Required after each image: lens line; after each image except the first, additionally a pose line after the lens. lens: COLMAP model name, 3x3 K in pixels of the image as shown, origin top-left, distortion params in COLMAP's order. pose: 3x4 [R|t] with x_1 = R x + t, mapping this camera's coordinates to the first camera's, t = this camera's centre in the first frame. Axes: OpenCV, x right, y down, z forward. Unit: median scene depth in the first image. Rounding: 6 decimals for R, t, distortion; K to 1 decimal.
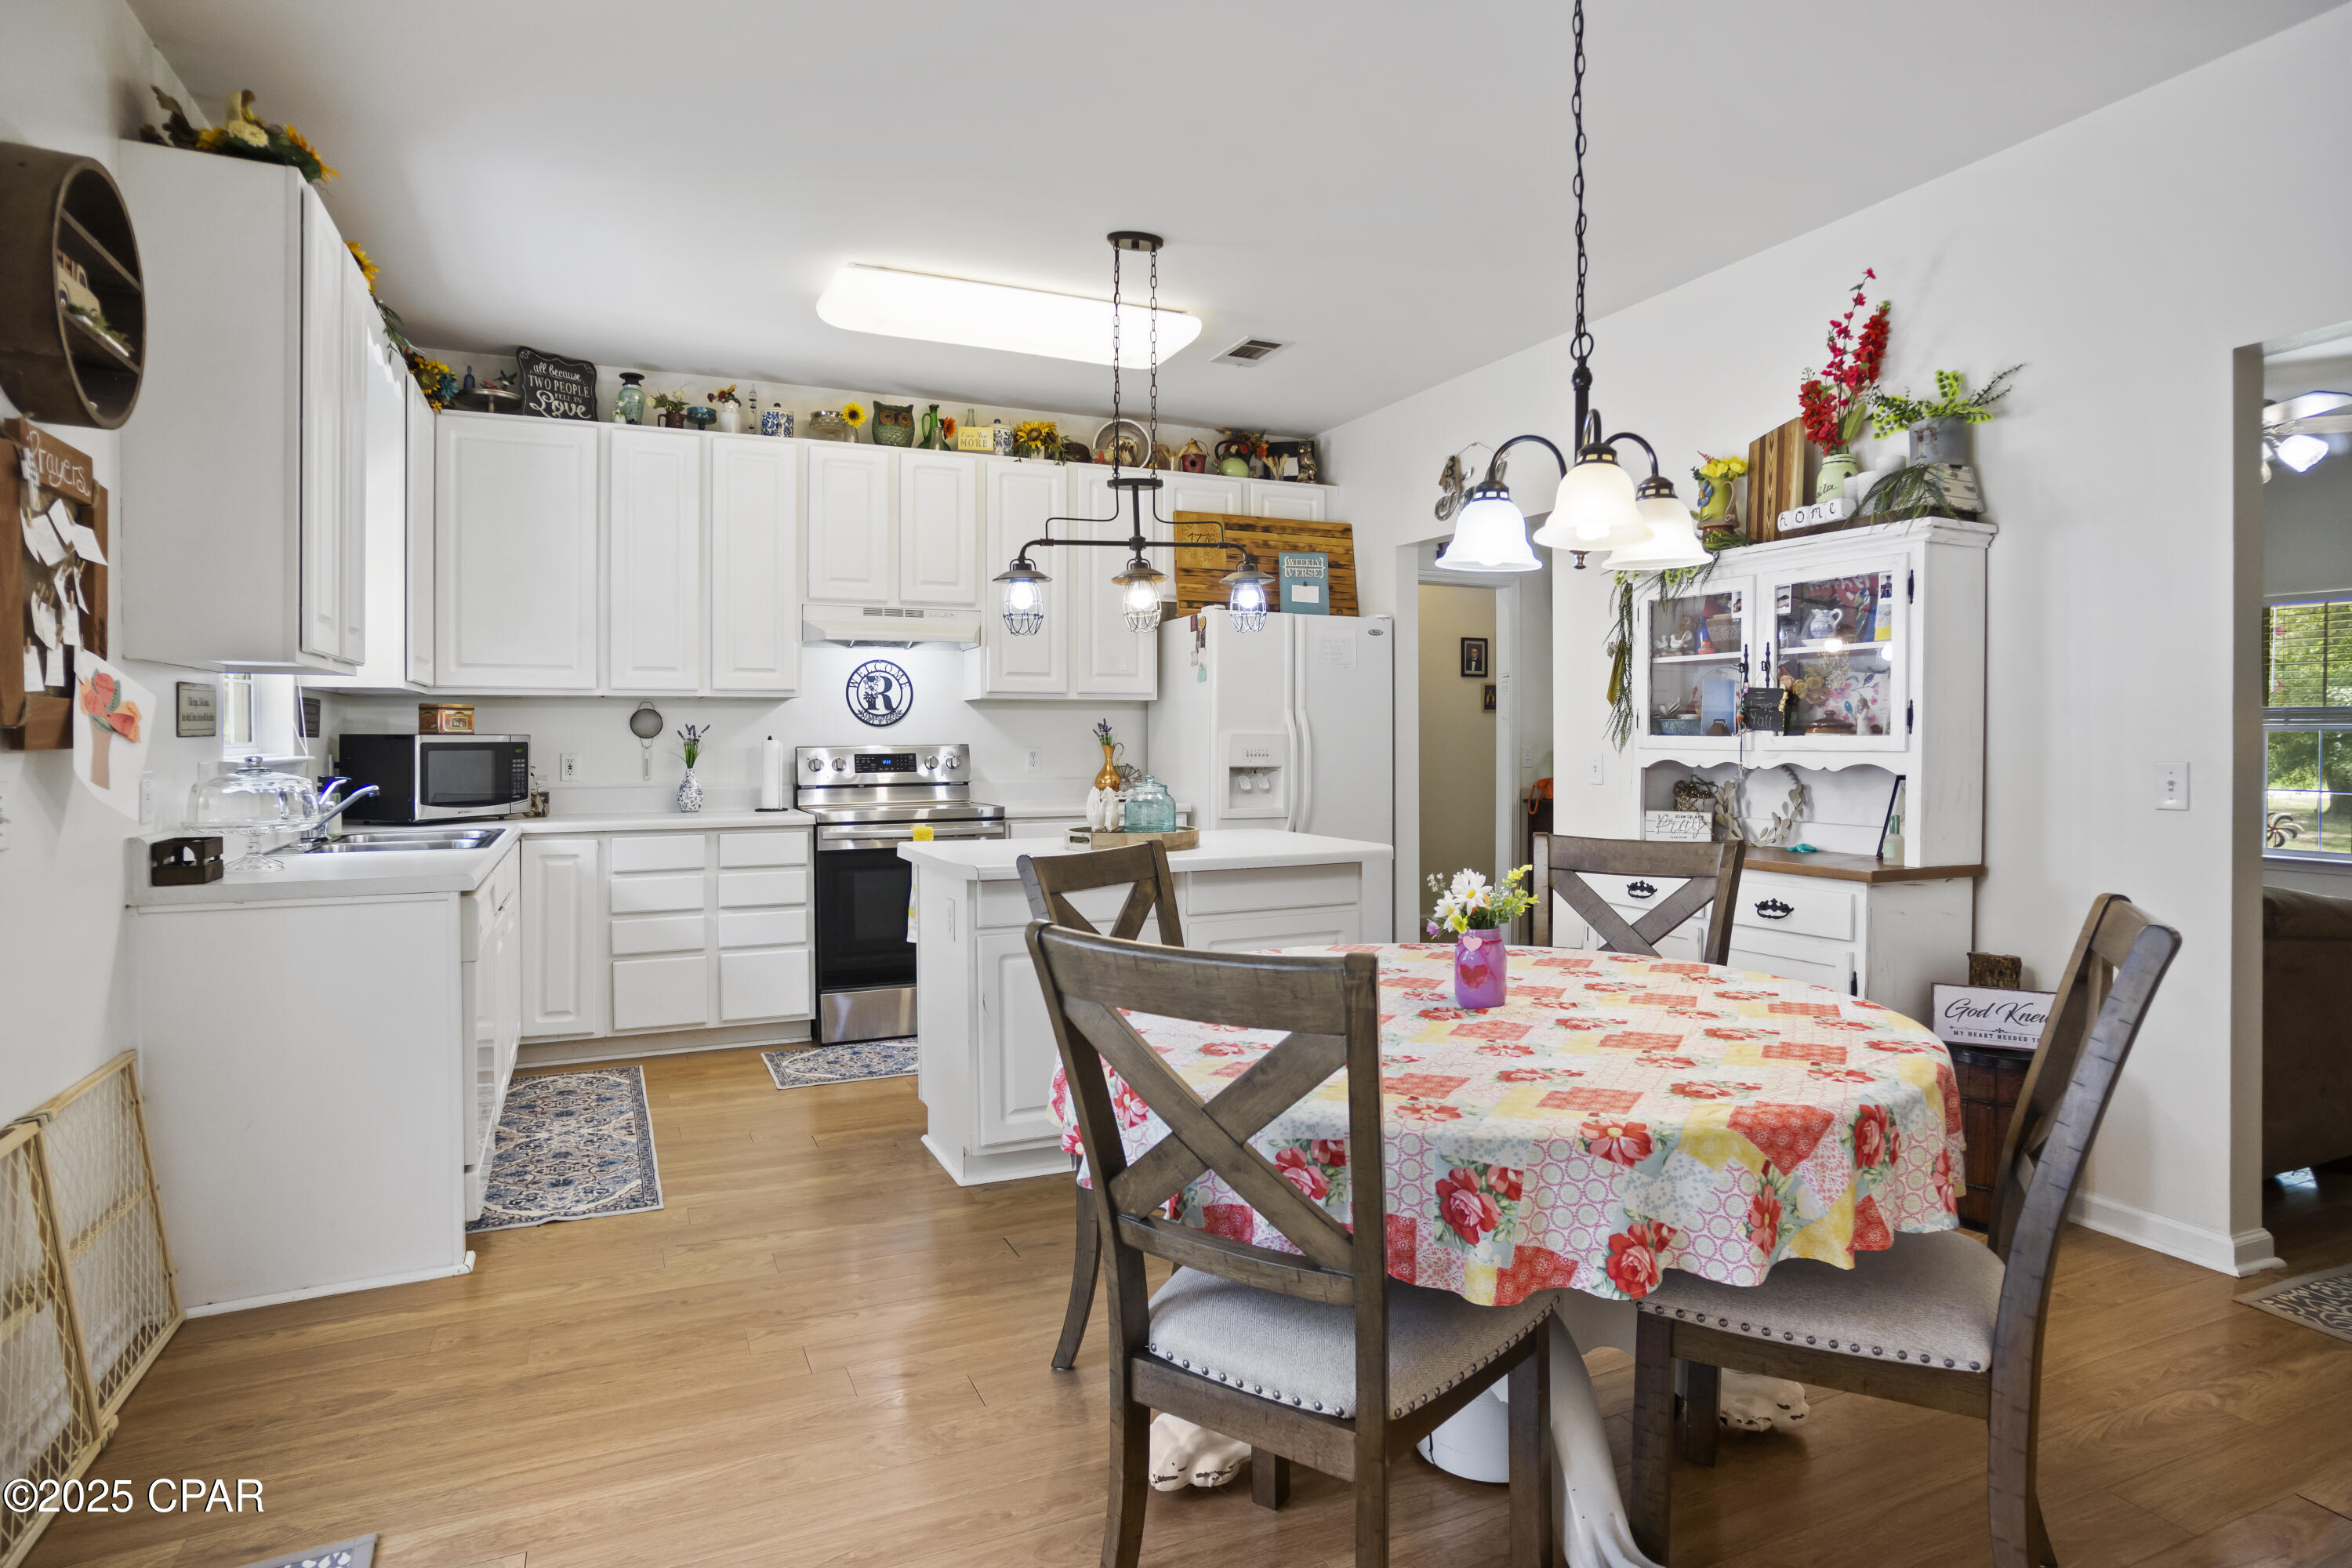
lens RADIAL K [[1280.8, 0, 1166.4], [0, 1280.8, 743.7], [0, 0, 1]] dist [-0.060977, 0.045746]
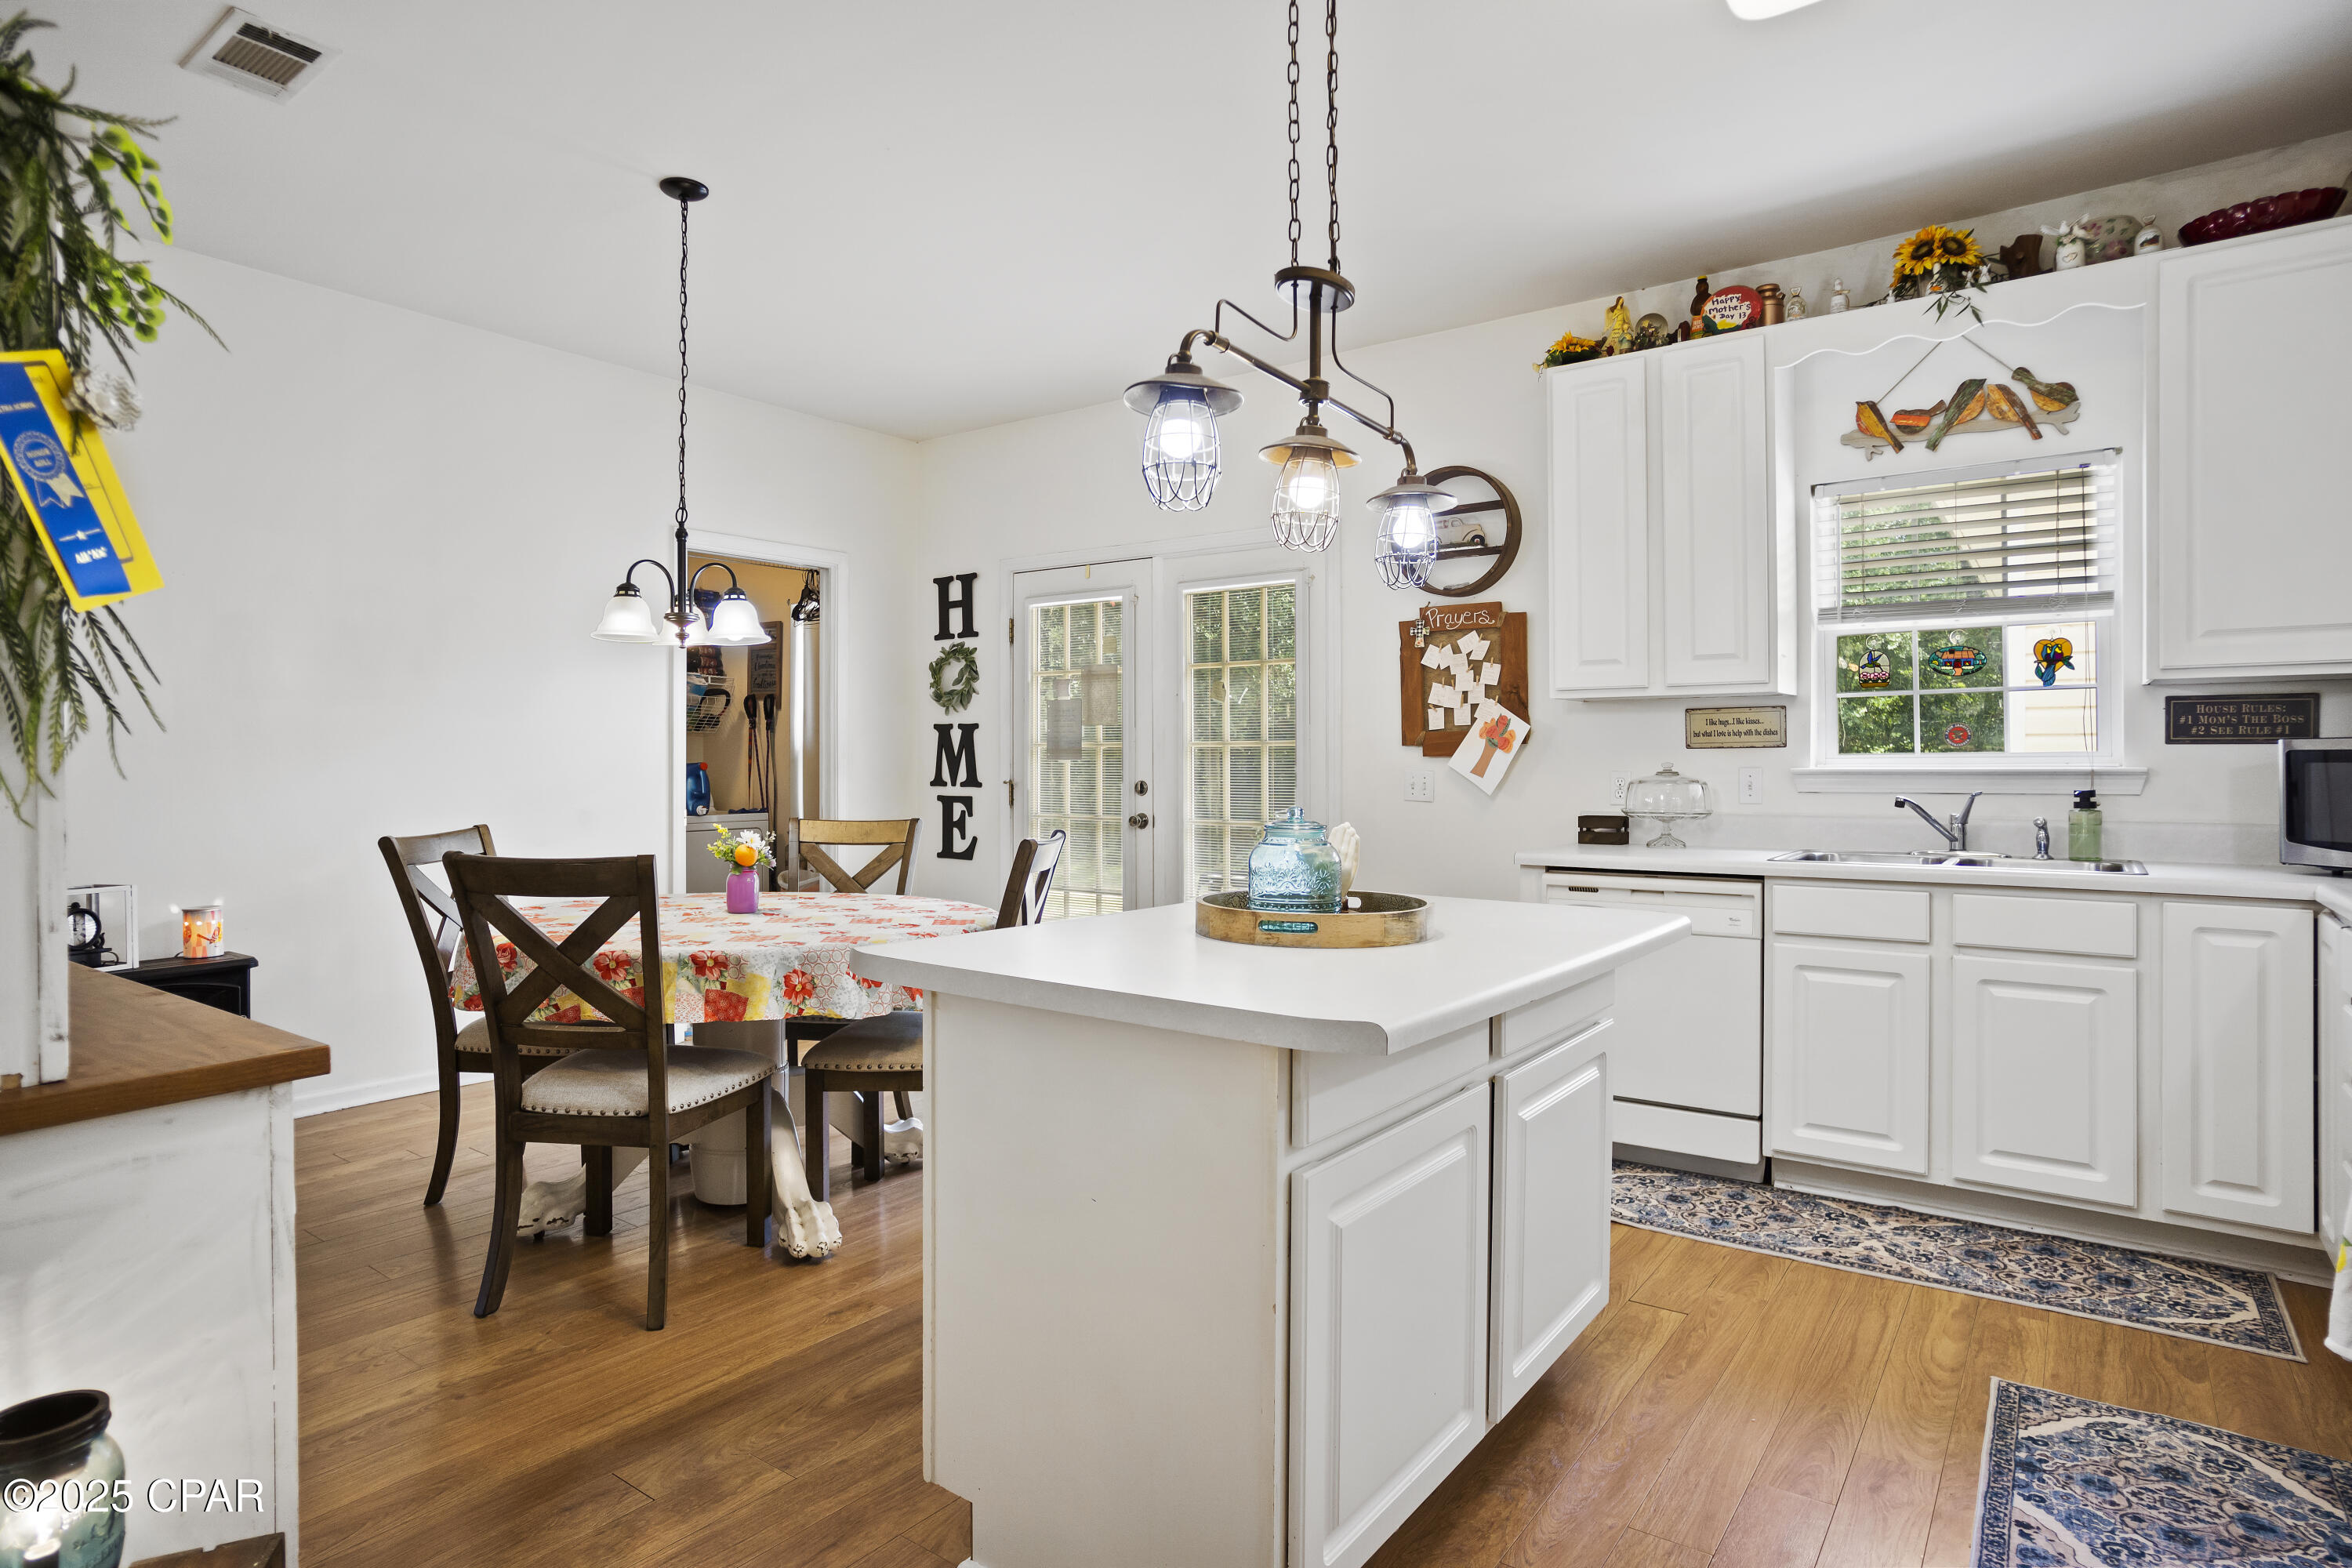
lens RADIAL K [[1260.9, 0, 1184.3], [0, 1260.9, 770.3], [0, 0, 1]] dist [-0.003998, 0.000399]
pose [[-0.862539, 0.002656, -0.505983, 0.215032], [-0.002924, 0.999943, 0.010234, 0.003152], [0.505981, 0.010307, -0.862483, 1.016314]]
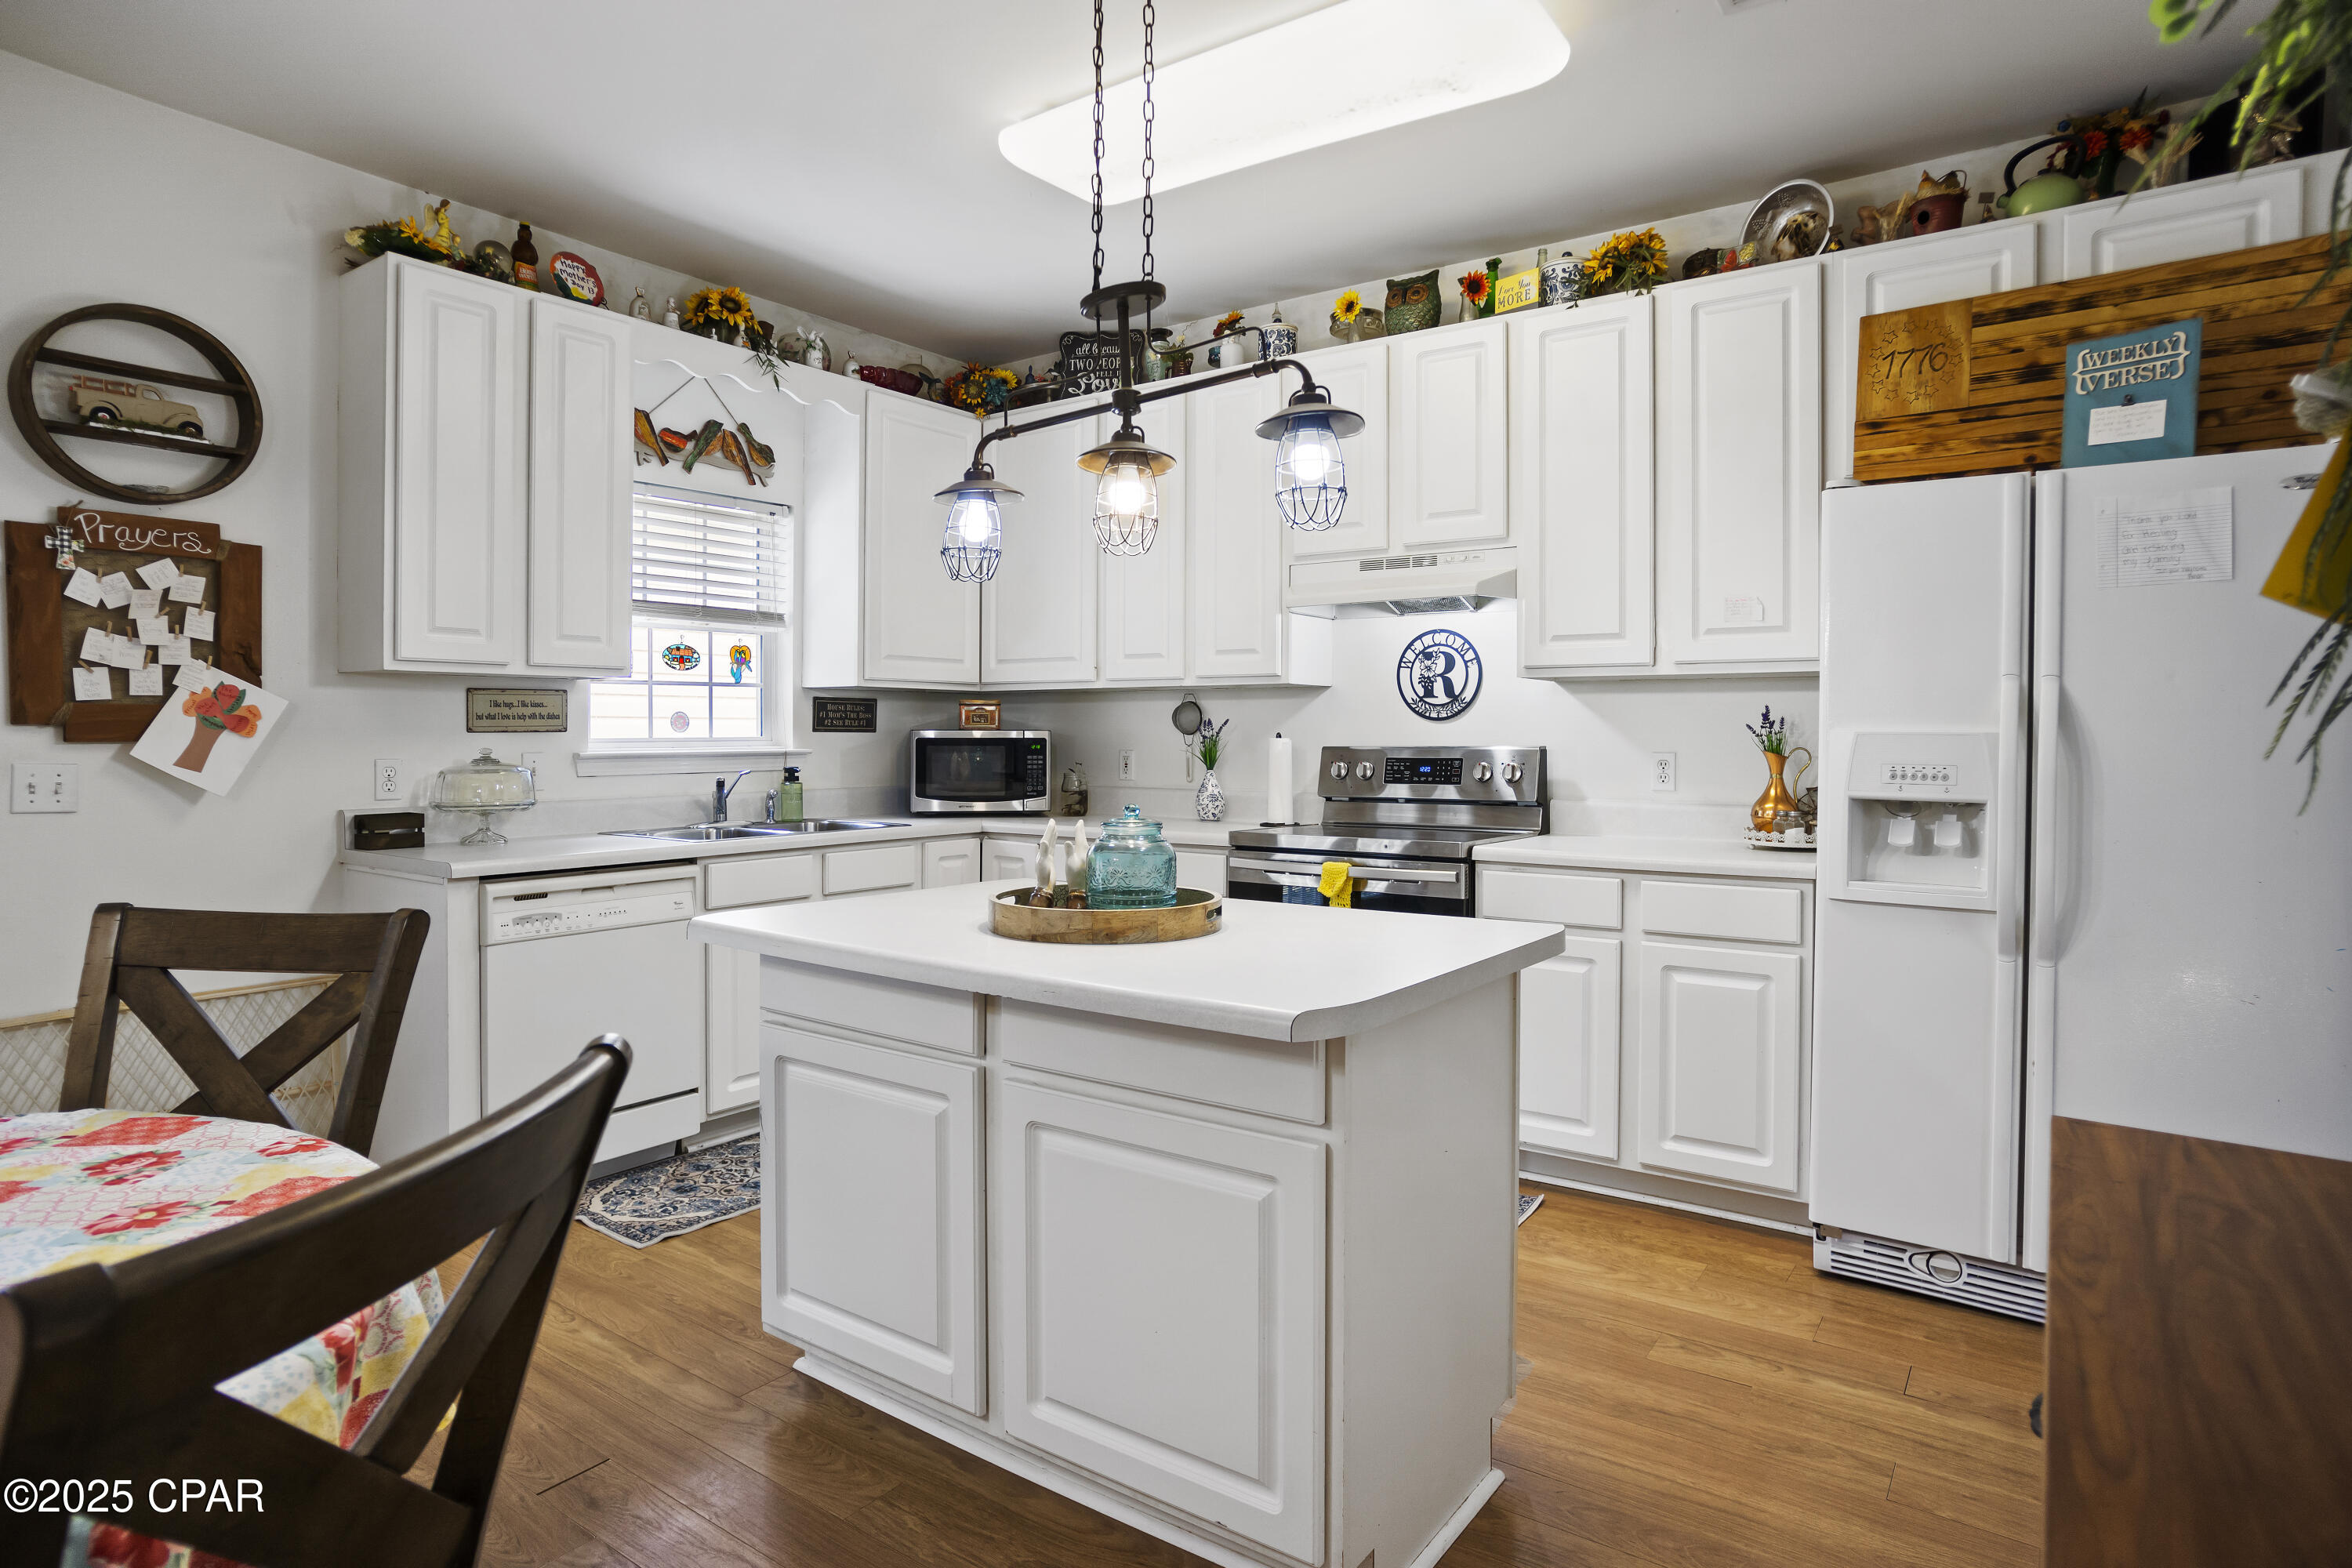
lens RADIAL K [[1280.8, 0, 1166.4], [0, 1280.8, 743.7], [0, 0, 1]] dist [-0.060977, 0.045746]
pose [[0.500750, 0.011429, -0.865517, 0.341324], [-0.007427, 0.999933, 0.008908, -0.005629], [0.865560, 0.001968, 0.500801, 0.511992]]
